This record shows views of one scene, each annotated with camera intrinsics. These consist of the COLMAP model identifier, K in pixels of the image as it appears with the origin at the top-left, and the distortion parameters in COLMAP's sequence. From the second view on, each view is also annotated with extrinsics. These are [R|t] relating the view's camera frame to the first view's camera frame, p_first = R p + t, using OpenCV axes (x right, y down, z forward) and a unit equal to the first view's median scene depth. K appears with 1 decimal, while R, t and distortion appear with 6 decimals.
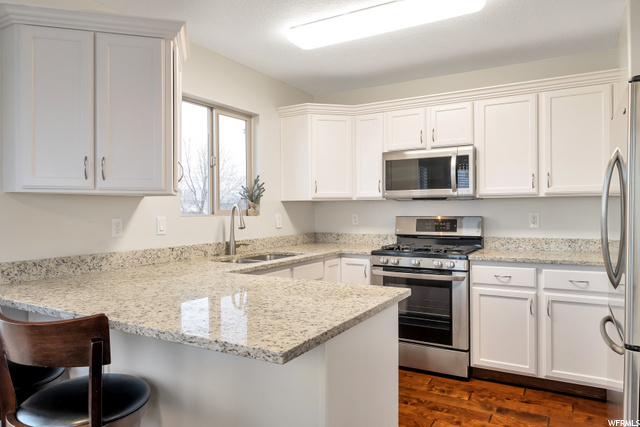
lens RADIAL K [[445.2, 0, 320.0], [0, 445.2, 213.5], [0, 0, 1]] dist [-0.002689, -0.000335]
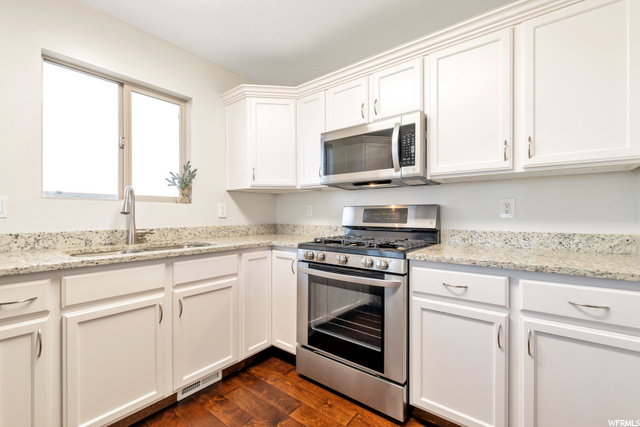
lens RADIAL K [[275.4, 0, 317.7], [0, 275.4, 216.2], [0, 0, 1]] dist [-0.001572, -0.000498]
pose [[0.986239, 0.007851, -0.165141, 0.246989], [-0.008555, 0.999957, -0.003552, 0.034306], [0.165106, 0.004916, 0.986264, 0.497415]]
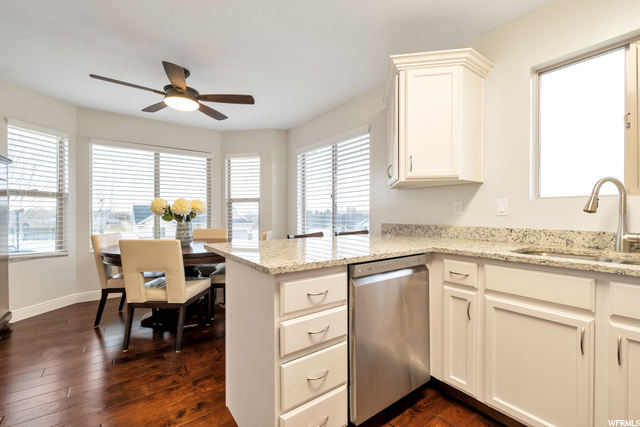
lens RADIAL K [[275.4, 0, 317.7], [0, 275.4, 216.2], [0, 0, 1]] dist [-0.001572, -0.000498]
pose [[-0.443297, 0.014072, -0.896264, 0.365033], [-0.005247, 0.999819, 0.018293, 0.031974], [0.896359, 0.012812, -0.443143, 0.736318]]
